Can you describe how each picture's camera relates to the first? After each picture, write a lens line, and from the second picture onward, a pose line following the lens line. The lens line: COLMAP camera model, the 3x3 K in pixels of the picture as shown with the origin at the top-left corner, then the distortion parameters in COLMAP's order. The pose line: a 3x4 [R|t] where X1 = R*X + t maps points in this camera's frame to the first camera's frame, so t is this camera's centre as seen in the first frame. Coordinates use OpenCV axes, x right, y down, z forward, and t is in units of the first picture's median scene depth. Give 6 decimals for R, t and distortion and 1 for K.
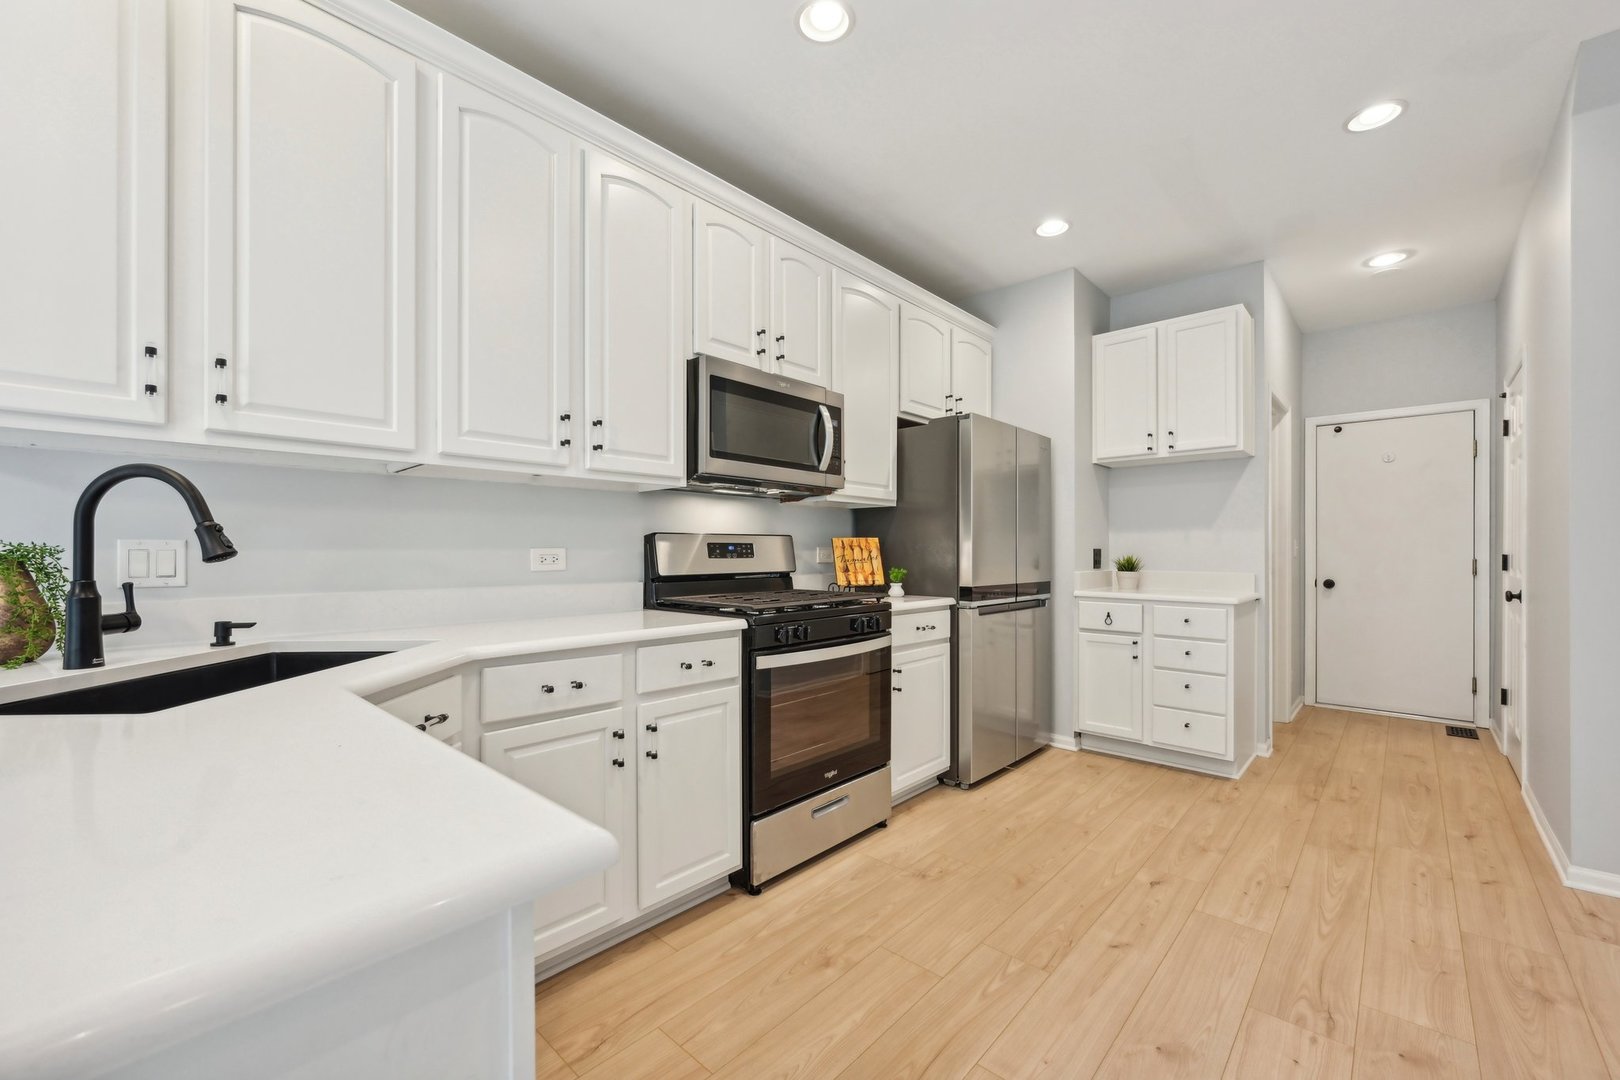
lens RADIAL K [[656.4, 0, 815.6], [0, 656.4, 554.7], [0, 0, 1]] dist [-0.000457, 0.000045]
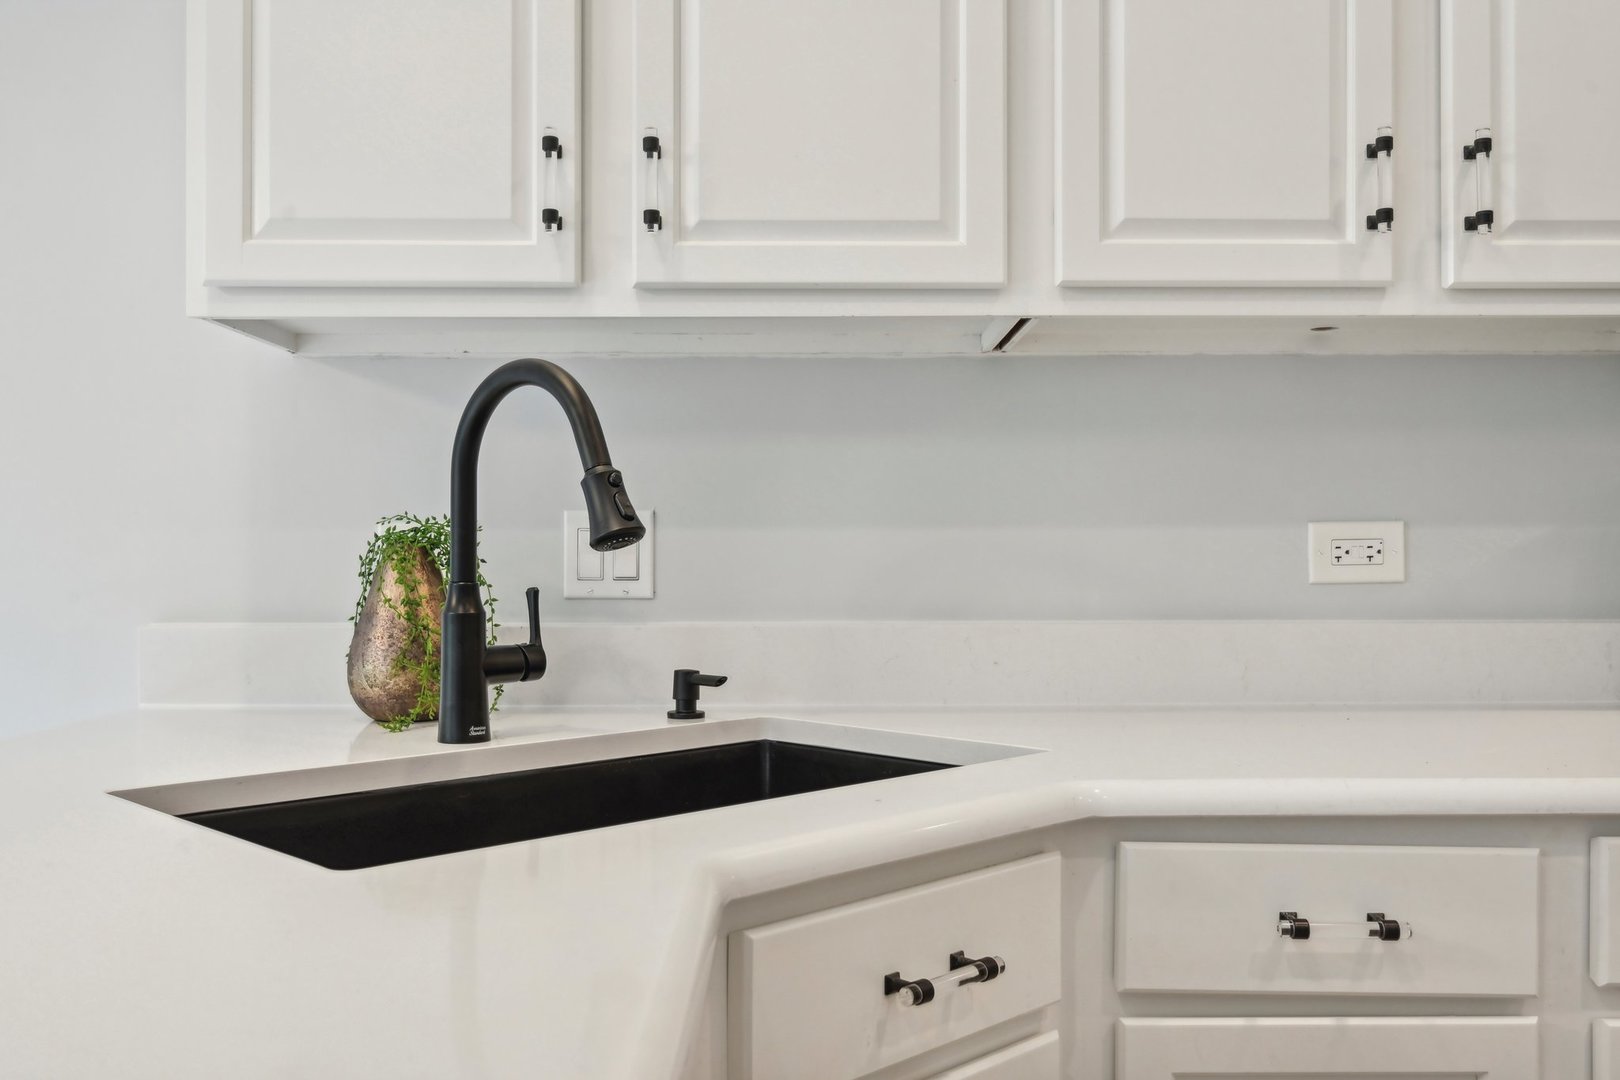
lens RADIAL K [[1431.1, 0, 810.0], [0, 1431.1, 540.0], [0, 0, 1]] dist [-0.002713, -0.007934]
pose [[0.678883, -0.005267, -0.734227, -0.033546], [-0.001623, 0.999961, -0.008674, 0.011498], [0.734244, 0.007080, 0.678848, 0.325107]]
